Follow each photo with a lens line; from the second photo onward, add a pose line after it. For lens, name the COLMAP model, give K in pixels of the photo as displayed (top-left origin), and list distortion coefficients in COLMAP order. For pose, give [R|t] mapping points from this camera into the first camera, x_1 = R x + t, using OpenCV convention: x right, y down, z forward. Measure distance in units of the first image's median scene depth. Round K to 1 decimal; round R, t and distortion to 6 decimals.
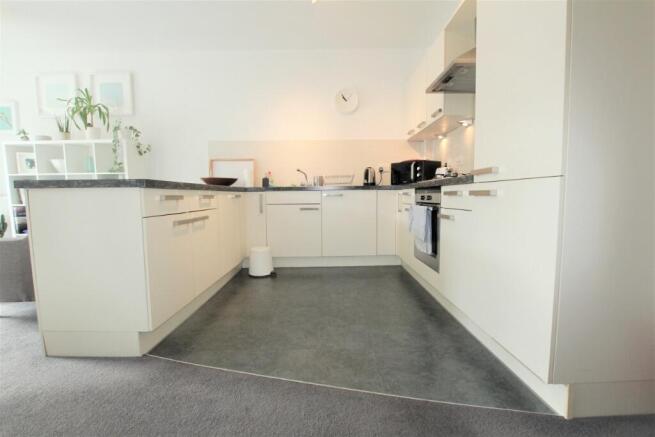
lens RADIAL K [[307.5, 0, 329.2], [0, 307.5, 221.3], [0, 0, 1]] dist [-0.033886, 0.006641]
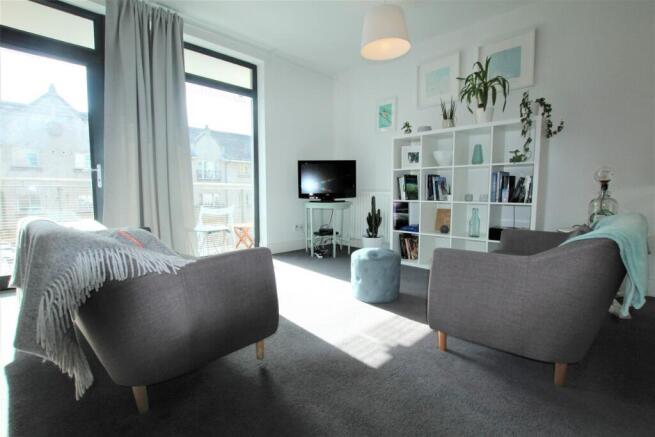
lens RADIAL K [[307.5, 0, 329.2], [0, 307.5, 221.3], [0, 0, 1]] dist [-0.033886, 0.006641]
pose [[0.696913, 0.077631, -0.712941, -0.473935], [-0.073145, 0.996634, 0.037021, -0.008275], [0.713415, 0.026348, 0.700246, 0.140357]]
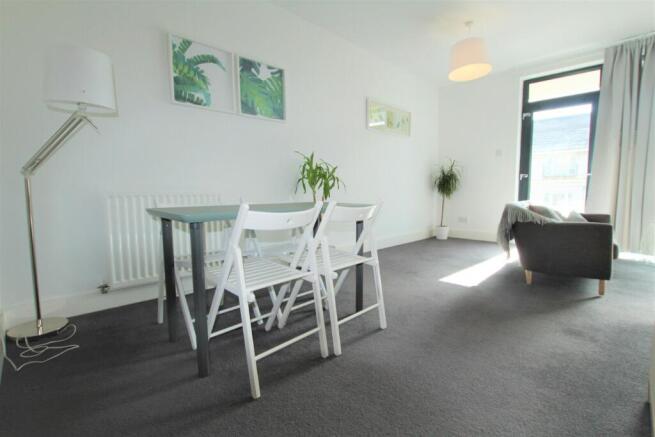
lens RADIAL K [[307.5, 0, 329.2], [0, 307.5, 221.3], [0, 0, 1]] dist [-0.033886, 0.006641]
pose [[-0.706020, 0.081925, -0.703438, 0.036859], [-0.044968, 0.986096, 0.159977, -0.031151], [0.706763, 0.144580, -0.692519, 0.372547]]
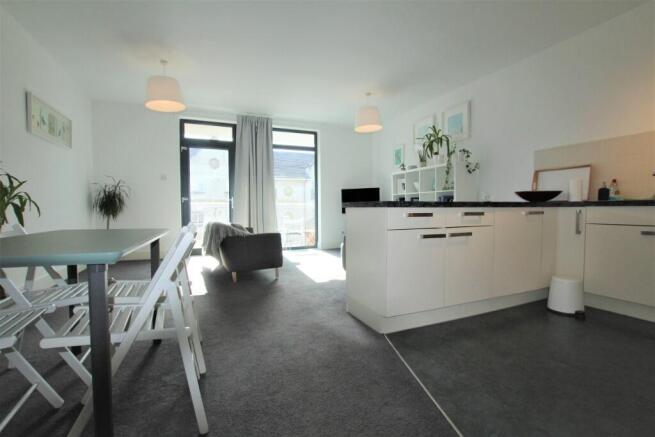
lens RADIAL K [[307.5, 0, 329.2], [0, 307.5, 221.3], [0, 0, 1]] dist [-0.033886, 0.006641]
pose [[0.390392, 0.044586, -0.919569, 0.219582], [-0.077124, 0.996900, 0.015593, -0.021206], [0.917413, 0.064833, 0.392620, 0.102788]]
